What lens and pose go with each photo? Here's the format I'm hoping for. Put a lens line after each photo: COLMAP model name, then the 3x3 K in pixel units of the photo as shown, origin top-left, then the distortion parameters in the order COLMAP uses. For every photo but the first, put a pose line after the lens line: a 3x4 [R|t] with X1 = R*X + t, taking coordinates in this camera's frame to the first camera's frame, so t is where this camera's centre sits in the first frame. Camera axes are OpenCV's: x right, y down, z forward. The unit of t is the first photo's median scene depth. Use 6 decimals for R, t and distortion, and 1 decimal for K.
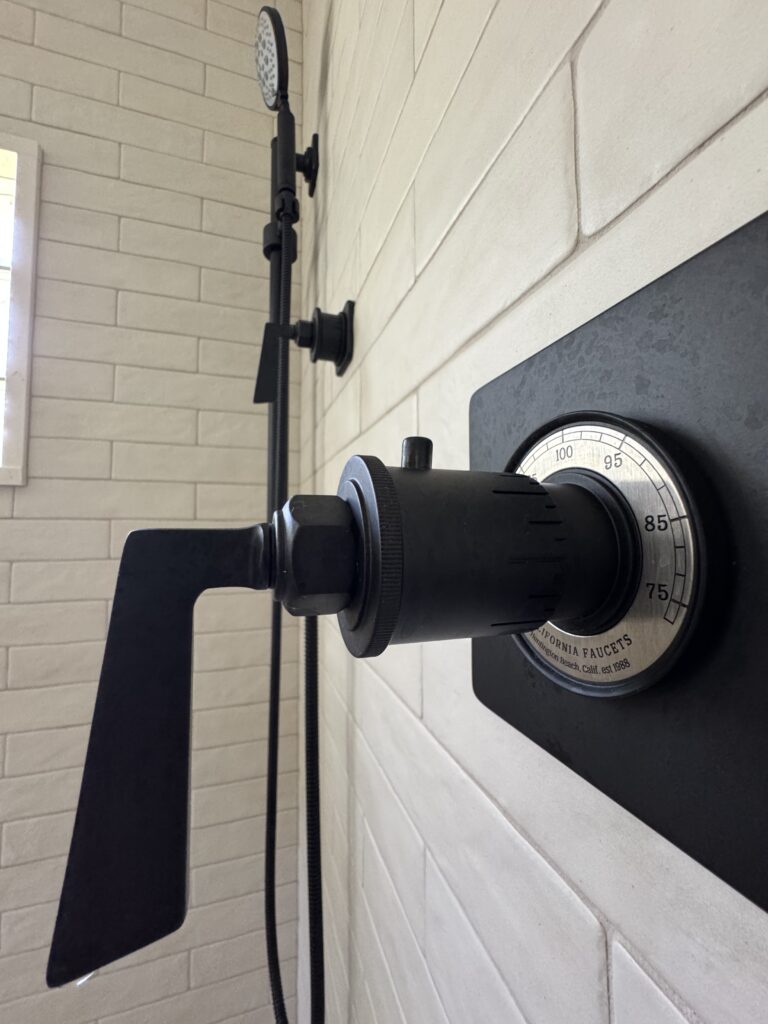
lens RADIAL K [[409.9, 0, 384.0], [0, 409.9, 512.0], [0, 0, 1]] dist [0.001412, -0.000128]
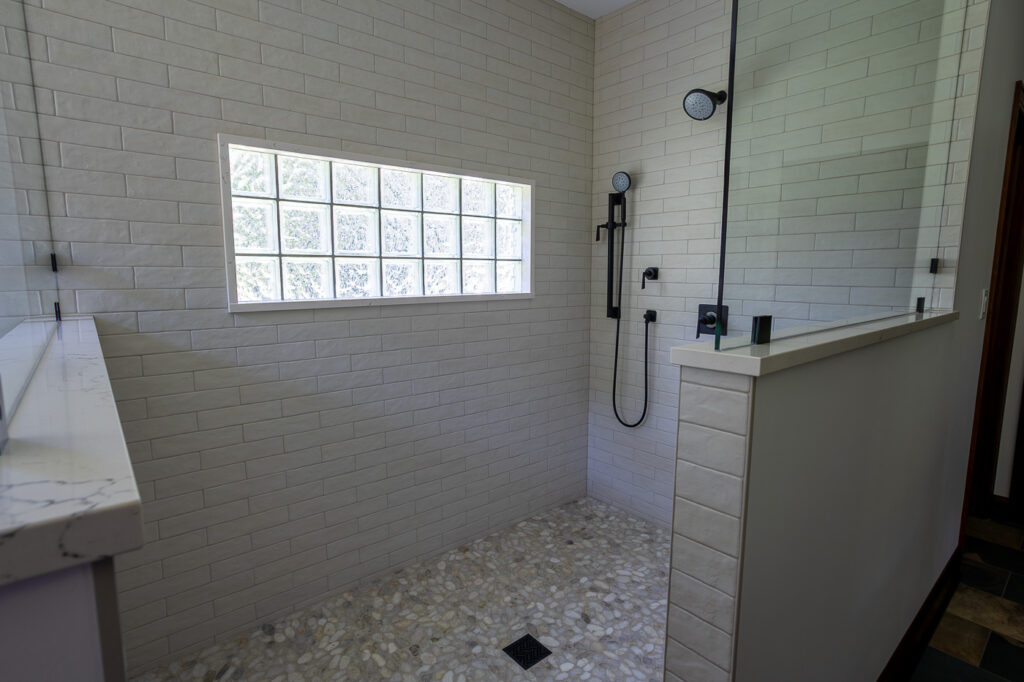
lens RADIAL K [[501.9, 0, 505.7], [0, 501.9, 337.5], [0, 0, 1]] dist [-0.056456, 0.035336]
pose [[0.930200, -0.041615, 0.364688, -2.478141], [-0.021301, 0.985758, 0.166816, -0.401891], [-0.366436, -0.162940, 0.916065, -2.451685]]
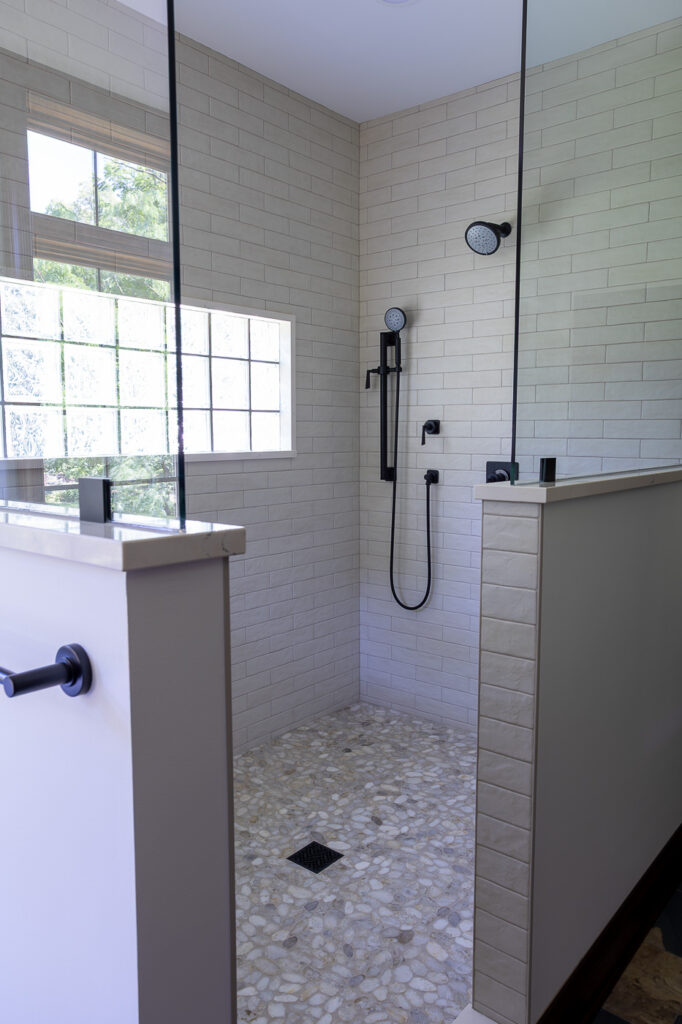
lens RADIAL K [[740.5, 0, 340.5], [0, 740.5, 507.7], [0, 0, 1]] dist [-0.028007, 0.049211]
pose [[0.845905, -0.050301, 0.530956, -3.123828], [-0.027259, 0.990164, 0.137232, -0.397410], [-0.532636, -0.130559, 0.836214, -3.073952]]
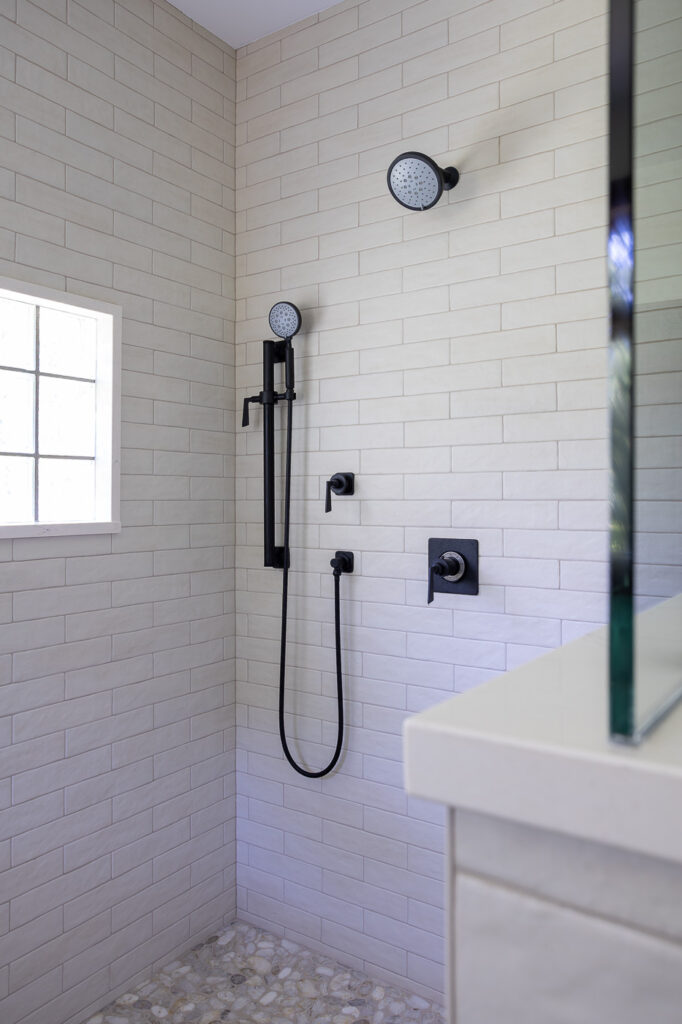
lens RADIAL K [[740.2, 0, 334.6], [0, 740.2, 486.6], [0, 0, 1]] dist [0.003367, 0.004354]
pose [[0.801416, 0.013320, 0.597959, -1.919085], [-0.029421, 0.999420, 0.017169, -0.314783], [-0.597383, -0.031352, 0.801343, -1.761810]]
